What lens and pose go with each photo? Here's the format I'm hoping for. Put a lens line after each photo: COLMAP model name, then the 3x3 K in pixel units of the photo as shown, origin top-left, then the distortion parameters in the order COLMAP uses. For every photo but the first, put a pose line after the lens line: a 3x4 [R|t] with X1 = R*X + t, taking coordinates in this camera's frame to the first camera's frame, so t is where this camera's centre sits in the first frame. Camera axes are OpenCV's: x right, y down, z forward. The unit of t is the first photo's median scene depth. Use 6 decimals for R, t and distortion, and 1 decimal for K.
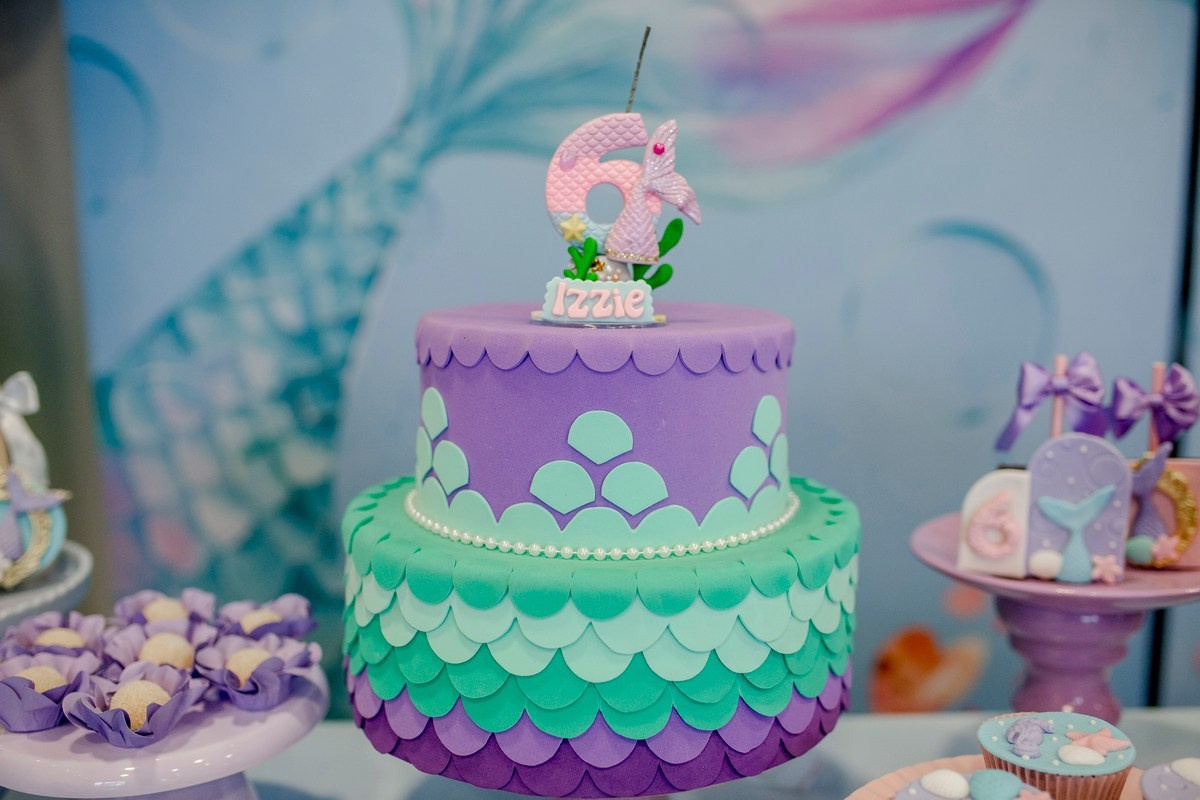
lens RADIAL K [[1224.6, 0, 590.4], [0, 1224.6, 402.1], [0, 0, 1]] dist [-0.059245, 0.000000]
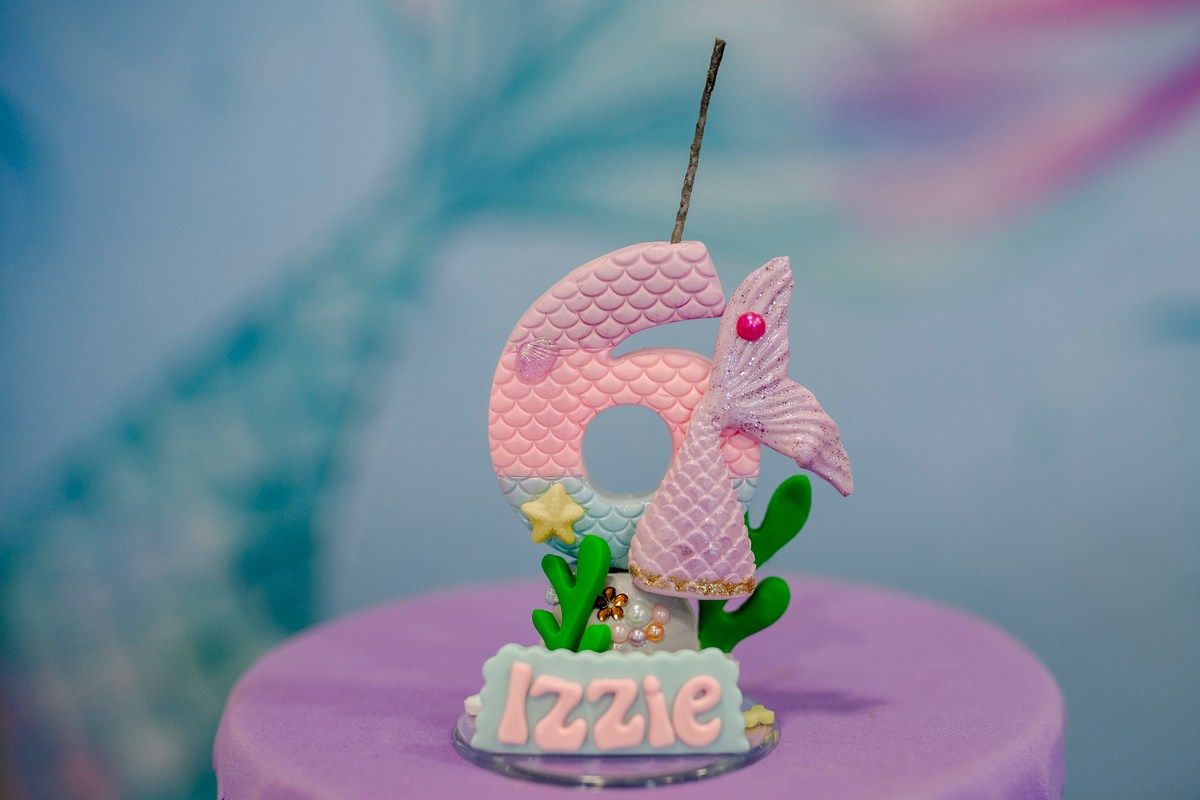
lens RADIAL K [[1354.1, 0, 607.9], [0, 1354.1, 396.9], [0, 0, 1]] dist [-0.051811, 0.000000]
pose [[0.998015, -0.018737, -0.060128, 0.034303], [0.015841, 0.998708, -0.048282, -0.160133], [0.060955, 0.047234, 0.997022, 0.529419]]
